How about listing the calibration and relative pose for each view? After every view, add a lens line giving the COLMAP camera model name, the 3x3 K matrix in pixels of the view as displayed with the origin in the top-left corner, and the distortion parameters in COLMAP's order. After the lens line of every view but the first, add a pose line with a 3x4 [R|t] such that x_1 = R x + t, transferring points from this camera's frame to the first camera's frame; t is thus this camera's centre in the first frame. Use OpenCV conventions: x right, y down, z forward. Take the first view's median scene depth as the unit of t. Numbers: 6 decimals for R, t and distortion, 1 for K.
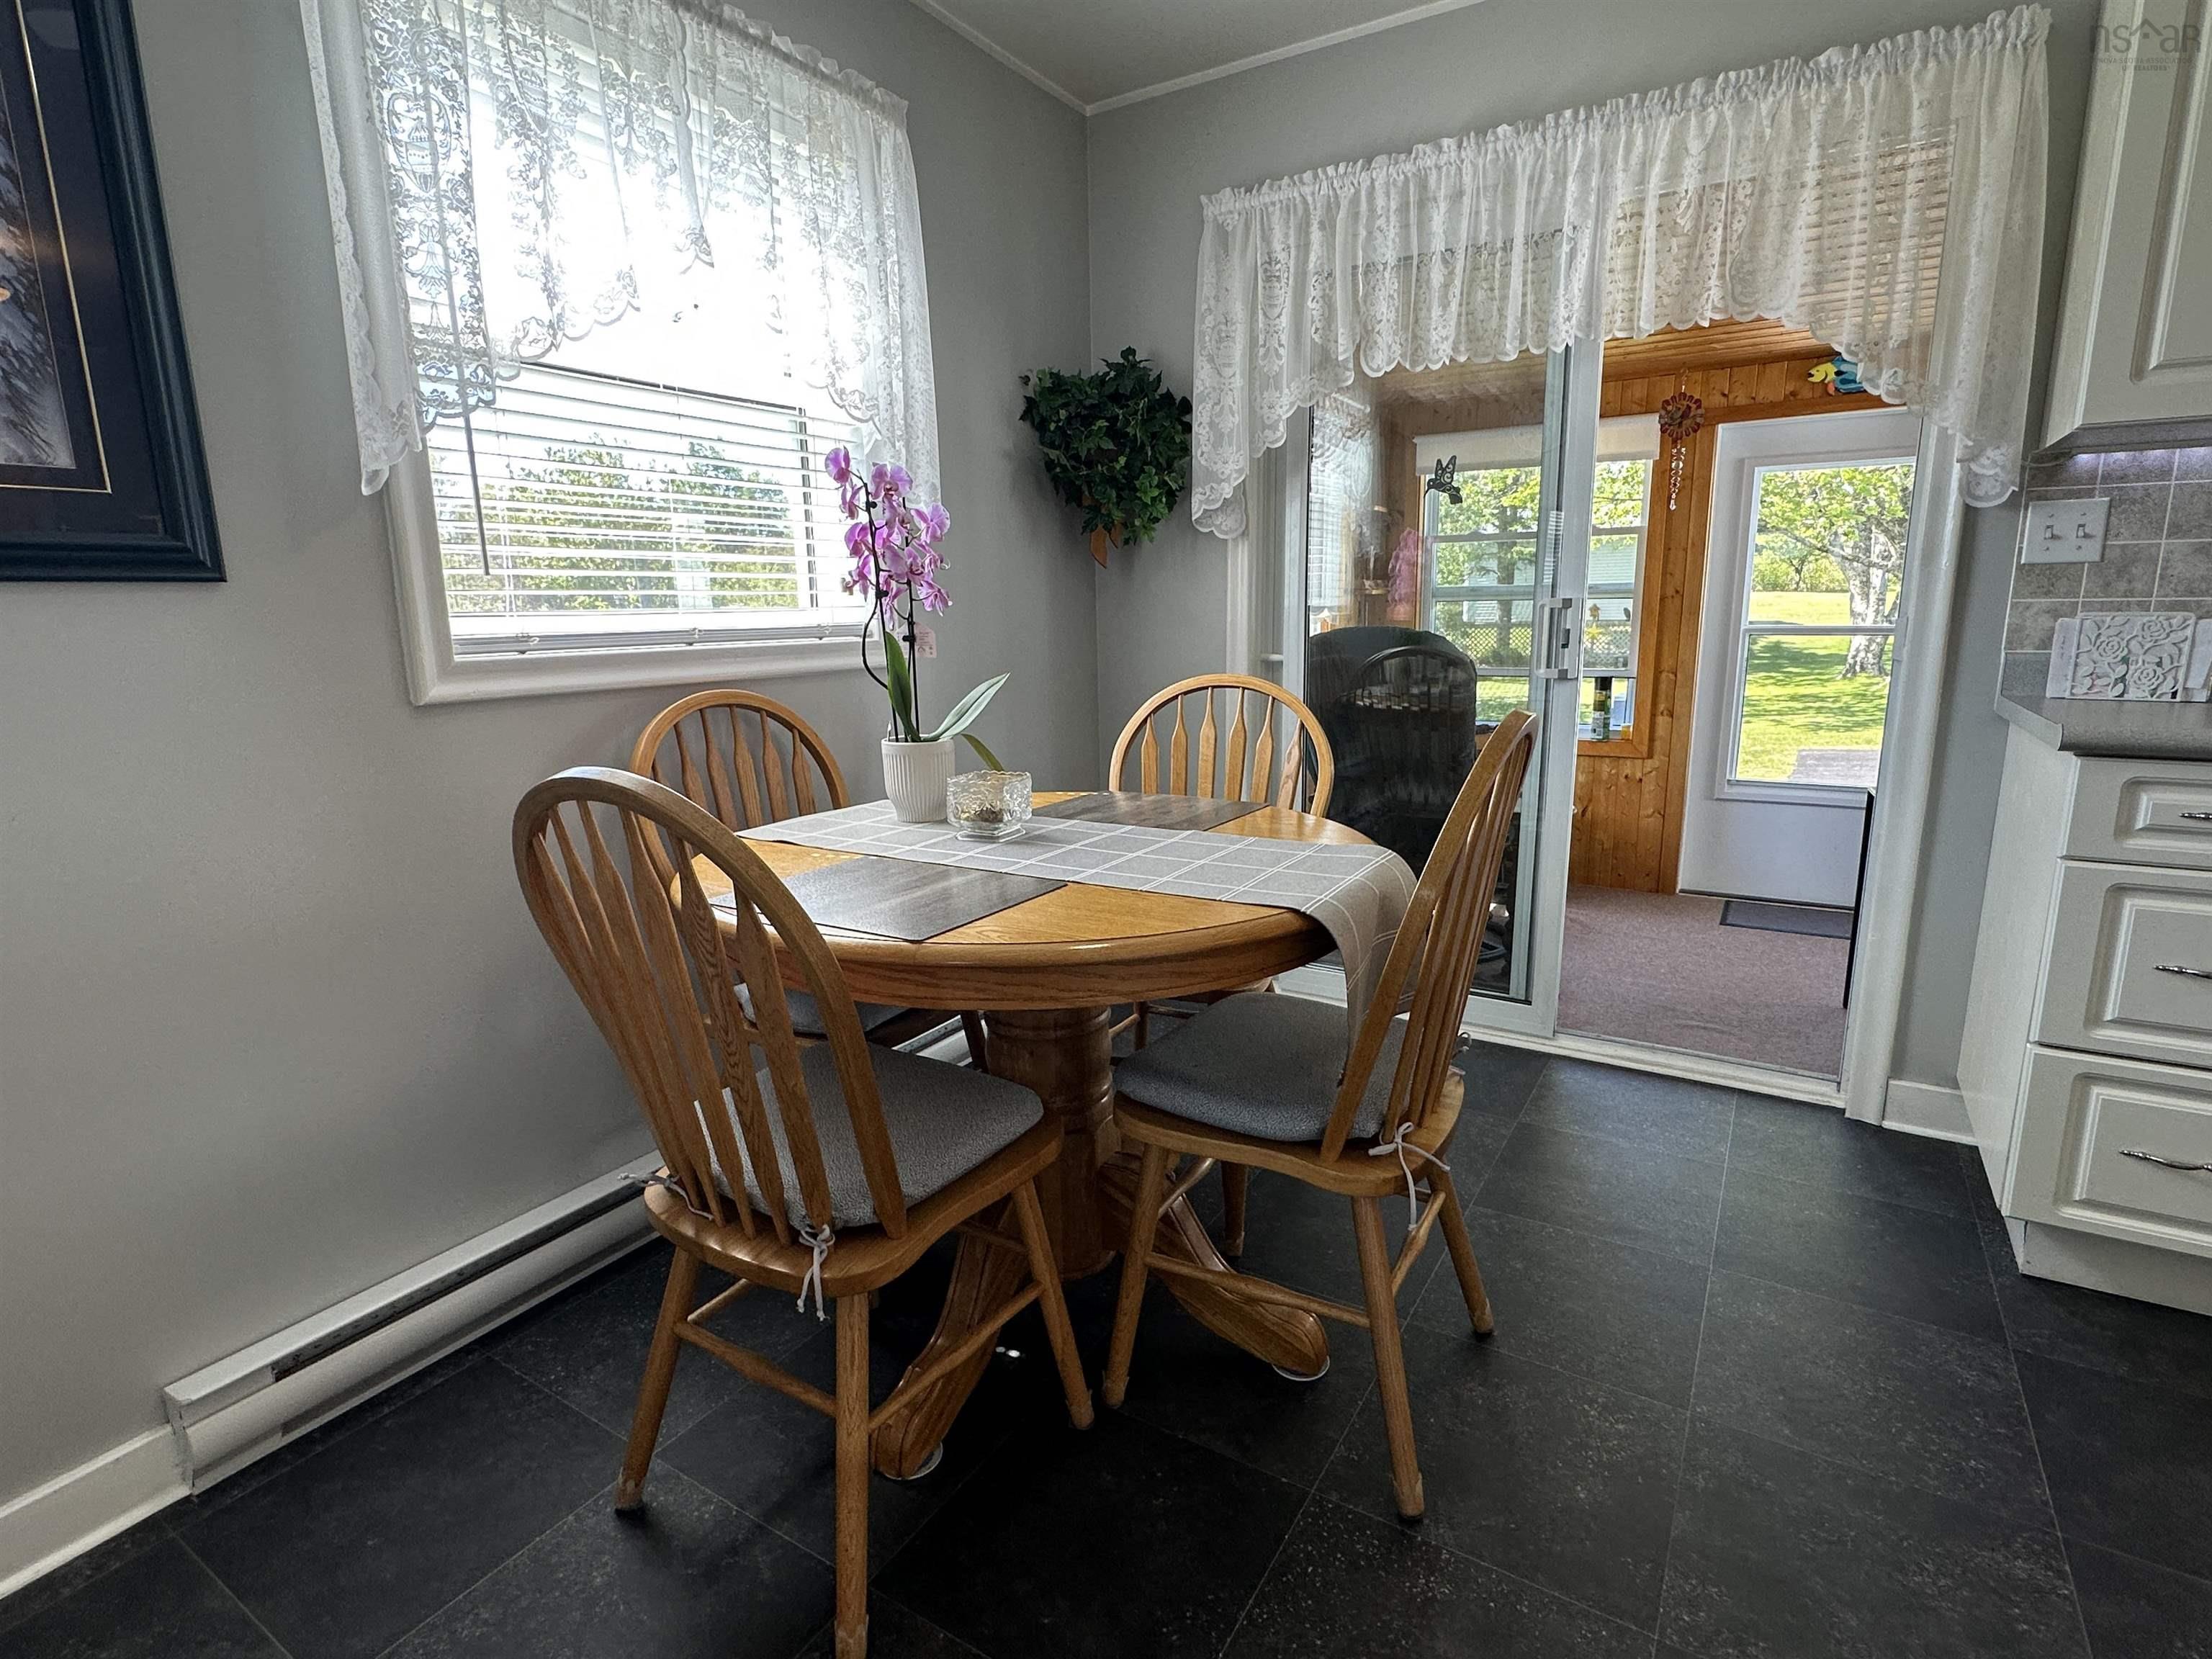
lens RADIAL K [[1103.4, 0, 1106.0], [0, 1103.4, 825.5], [0, 0, 1]] dist [-0.004229, 0.000422]
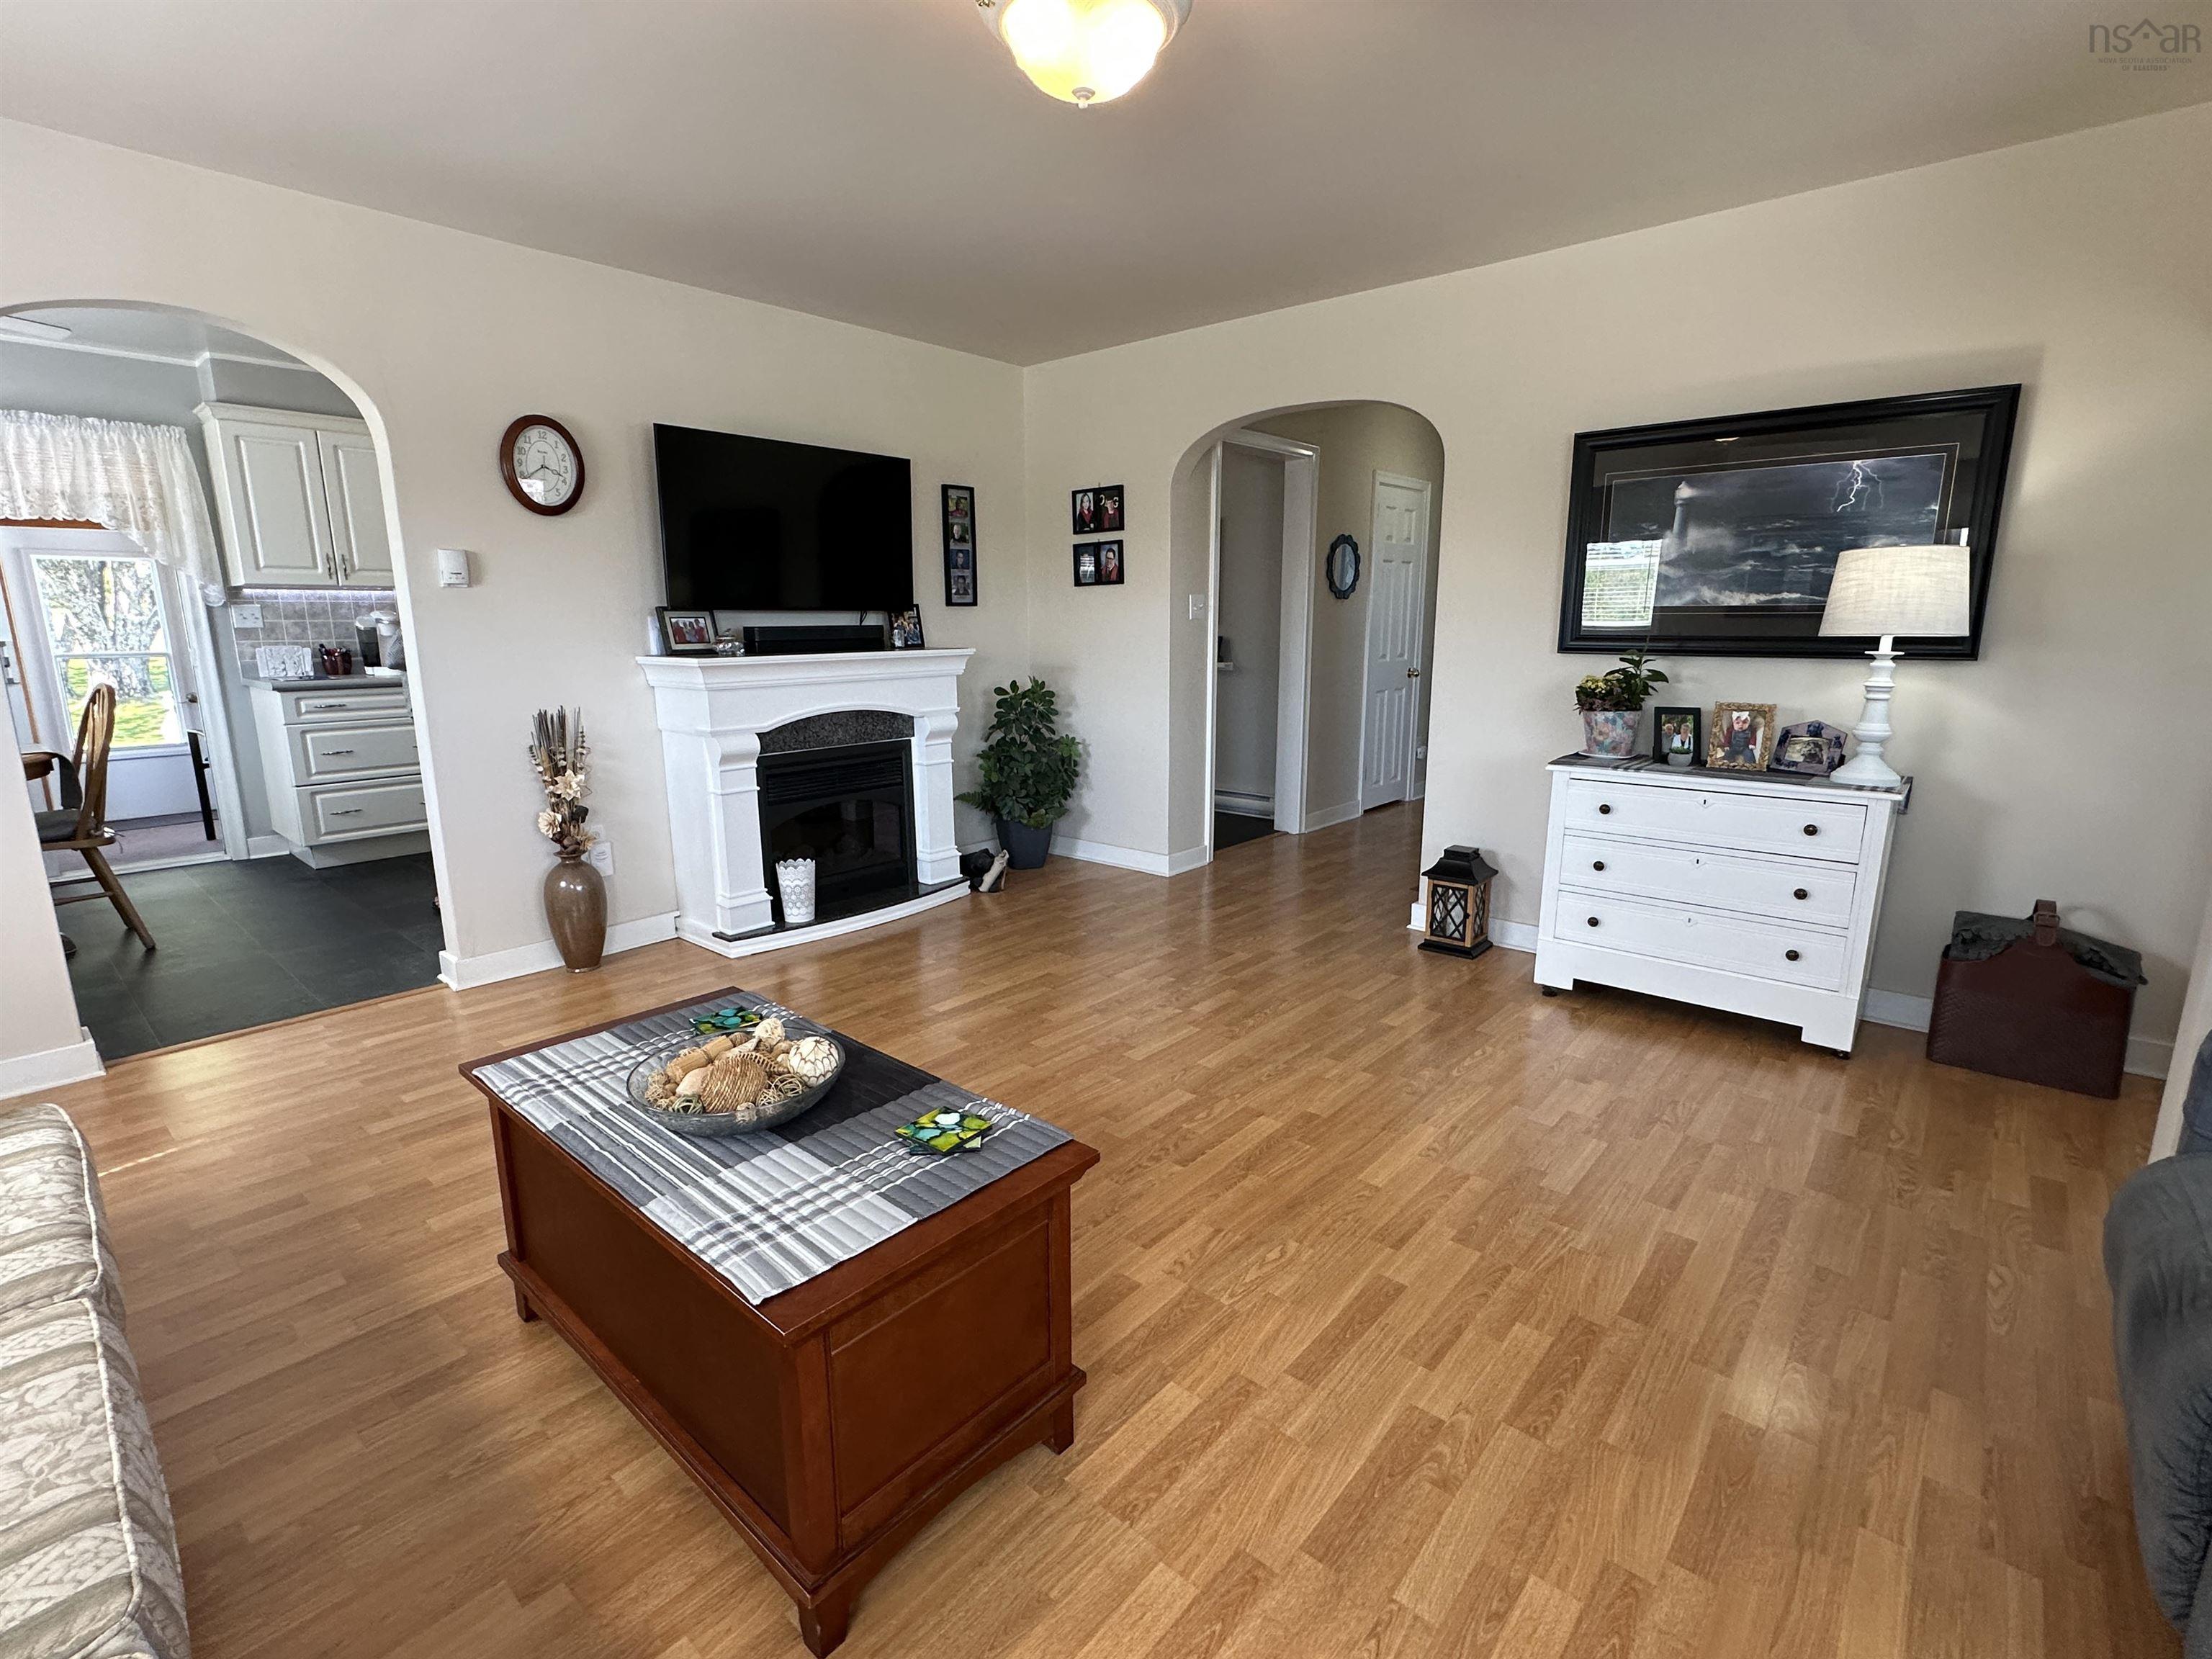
lens RADIAL K [[1026.7, 0, 1106.4], [0, 1026.7, 830.0], [0, 0, 1]] dist [-0.004486, 0.000767]
pose [[0.158206, -0.186790, 0.969578, -0.982456], [0.192984, 0.968856, 0.155161, 0.190891], [-0.968364, 0.162566, 0.189326, -1.058760]]
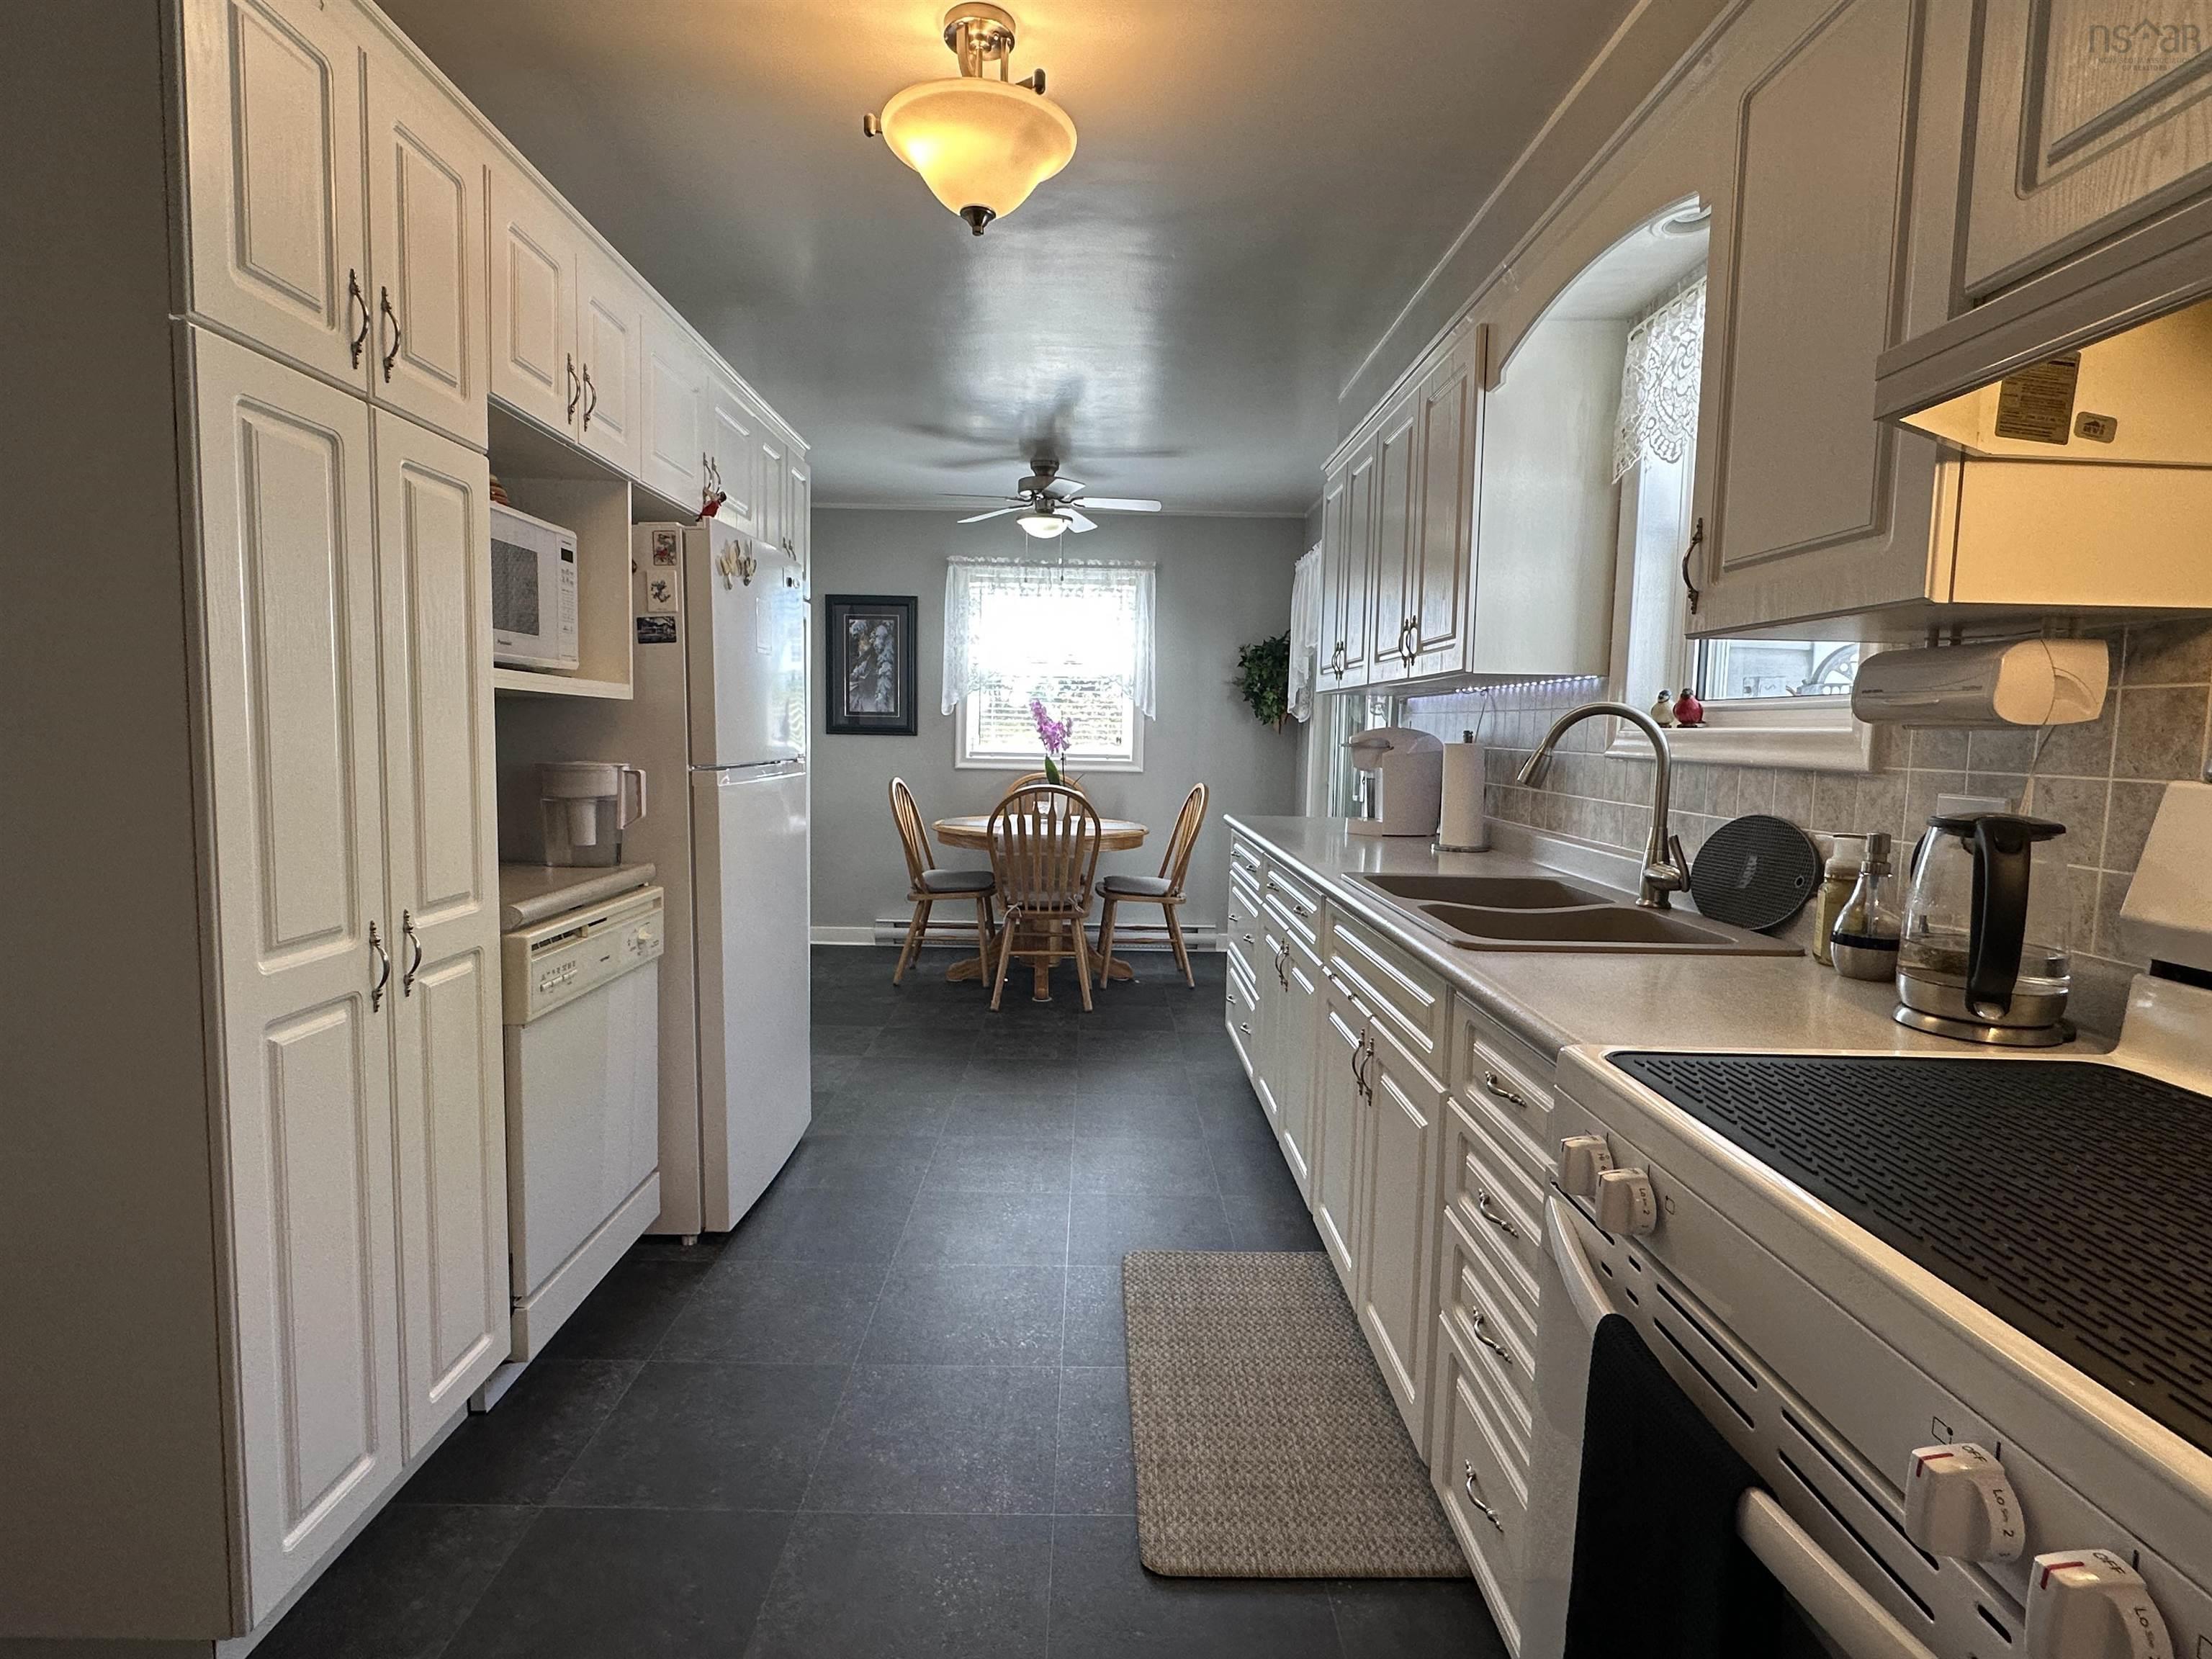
lens RADIAL K [[1103.4, 0, 1101.0], [0, 1103.4, 830.2], [0, 0, 1]] dist [-0.004229, 0.000422]
pose [[0.531853, 0.107205, -0.840023, 1.656998], [-0.195338, 0.980735, 0.001486, -0.002823], [0.823999, 0.163298, 0.542548, -0.351714]]
